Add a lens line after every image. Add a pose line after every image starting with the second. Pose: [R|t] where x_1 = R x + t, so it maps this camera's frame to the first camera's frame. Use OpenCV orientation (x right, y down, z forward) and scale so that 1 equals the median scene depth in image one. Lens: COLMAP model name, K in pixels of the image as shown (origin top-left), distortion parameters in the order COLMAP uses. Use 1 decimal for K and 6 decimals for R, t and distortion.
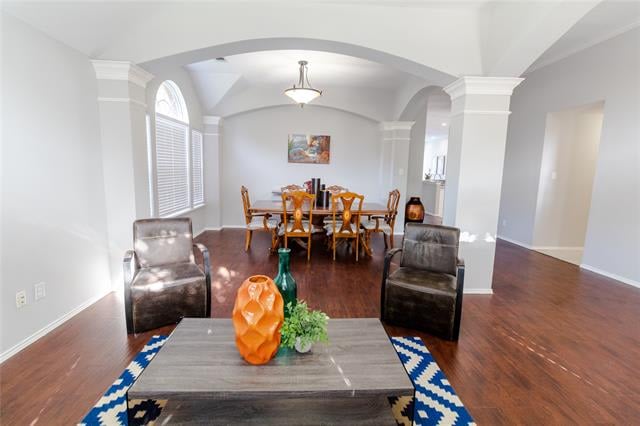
lens RADIAL K [[295.3, 0, 314.0], [0, 295.3, 205.2], [0, 0, 1]] dist [0.000291, -0.000002]
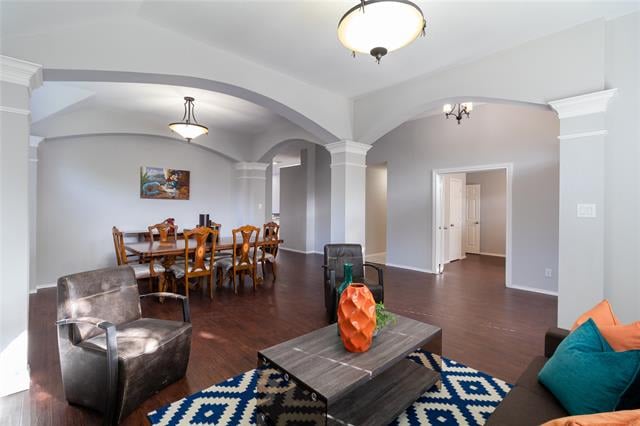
lens RADIAL K [[295.3, 0, 314.0], [0, 295.3, 205.2], [0, 0, 1]] dist [0.000291, -0.000002]
pose [[0.765736, -0.013697, 0.643009, -0.310311], [0.090959, 0.992031, -0.087187, -0.002072], [-0.636691, 0.125249, 0.760879, 0.017682]]
